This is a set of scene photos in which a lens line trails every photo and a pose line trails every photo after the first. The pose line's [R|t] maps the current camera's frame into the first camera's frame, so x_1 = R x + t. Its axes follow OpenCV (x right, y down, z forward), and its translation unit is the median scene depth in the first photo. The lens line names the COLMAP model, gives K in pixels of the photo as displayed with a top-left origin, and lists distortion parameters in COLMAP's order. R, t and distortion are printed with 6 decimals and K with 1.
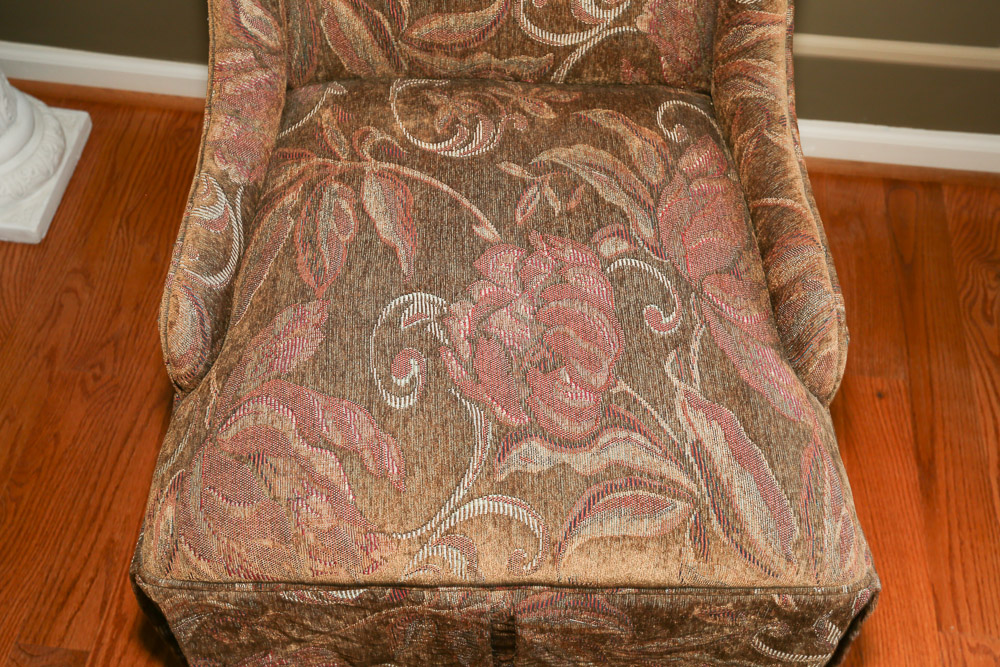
lens RADIAL K [[1087.5, 0, 500.0], [0, 1087.5, 333.5], [0, 0, 1]] dist [0.002081, 0.154020]
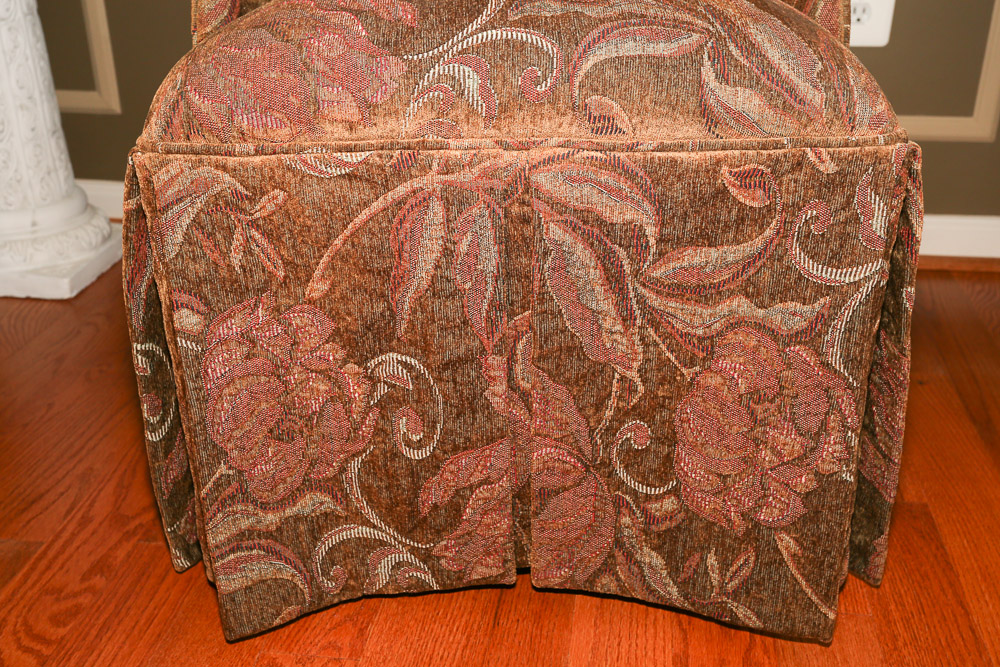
lens RADIAL K [[1087.5, 0, 500.0], [0, 1087.5, 333.5], [0, 0, 1]] dist [0.002081, 0.154020]
pose [[0.999757, -0.005268, -0.021421, 0.007643], [-0.005830, 0.873450, -0.486879, 0.860043], [0.021275, 0.486885, 0.873207, 0.260061]]
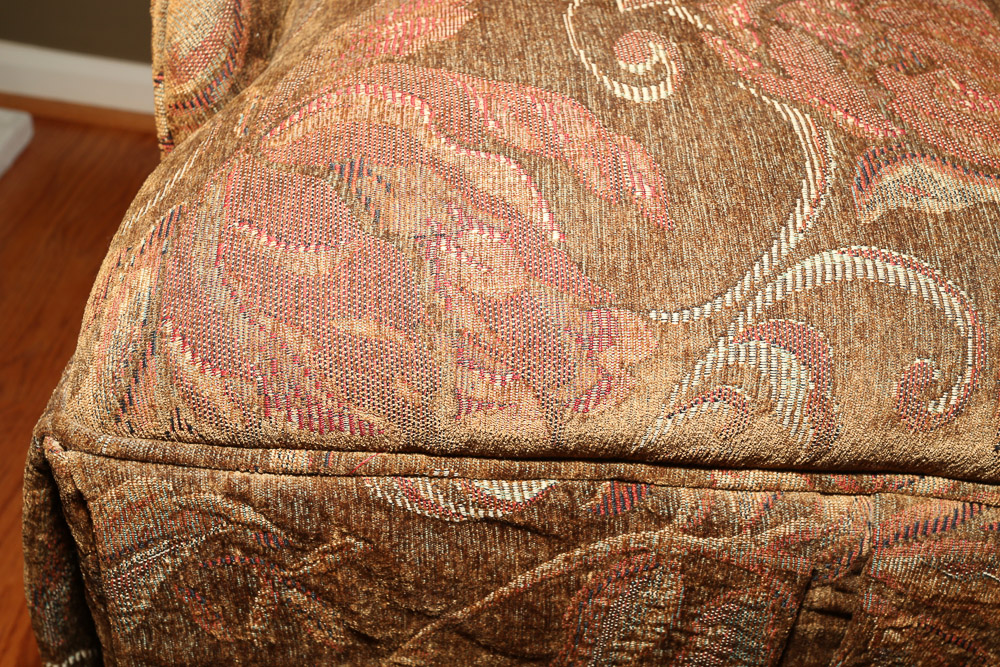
lens RADIAL K [[1087.5, 0, 500.0], [0, 1087.5, 333.5], [0, 0, 1]] dist [0.002081, 0.154020]
pose [[0.996229, 0.053329, 0.068433, -0.186471], [-0.032846, 0.961897, -0.271433, 0.310245], [-0.080300, 0.268162, 0.960021, 0.560628]]
